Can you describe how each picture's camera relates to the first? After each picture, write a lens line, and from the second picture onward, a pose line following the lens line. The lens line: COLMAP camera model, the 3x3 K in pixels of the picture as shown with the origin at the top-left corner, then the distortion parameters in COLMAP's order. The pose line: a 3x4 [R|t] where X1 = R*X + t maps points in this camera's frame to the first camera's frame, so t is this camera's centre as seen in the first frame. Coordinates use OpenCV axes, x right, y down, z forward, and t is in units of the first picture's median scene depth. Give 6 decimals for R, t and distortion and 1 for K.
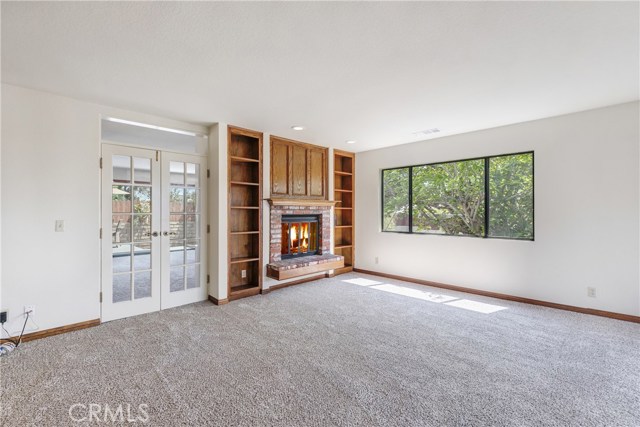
lens RADIAL K [[291.0, 0, 319.0], [0, 291.0, 214.0], [0, 0, 1]] dist [0.001671, -0.000155]
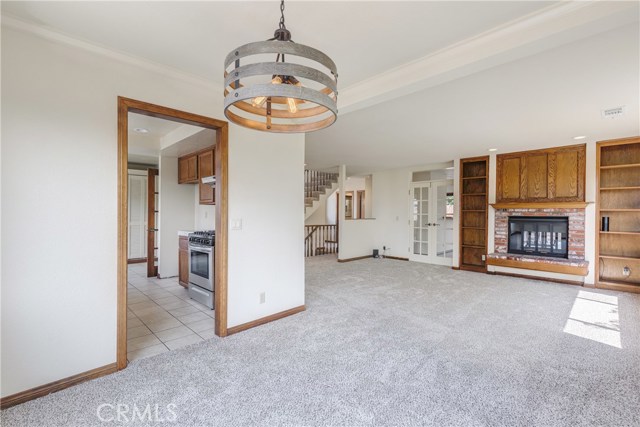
lens RADIAL K [[291.2, 0, 318.6], [0, 291.2, 216.0], [0, 0, 1]] dist [0.001435, 0.000302]
pose [[-0.004953, 0.014863, -0.999877, 1.112382], [-0.009777, 0.999841, 0.014911, -0.008599], [0.999940, 0.009850, -0.004807, 0.203411]]
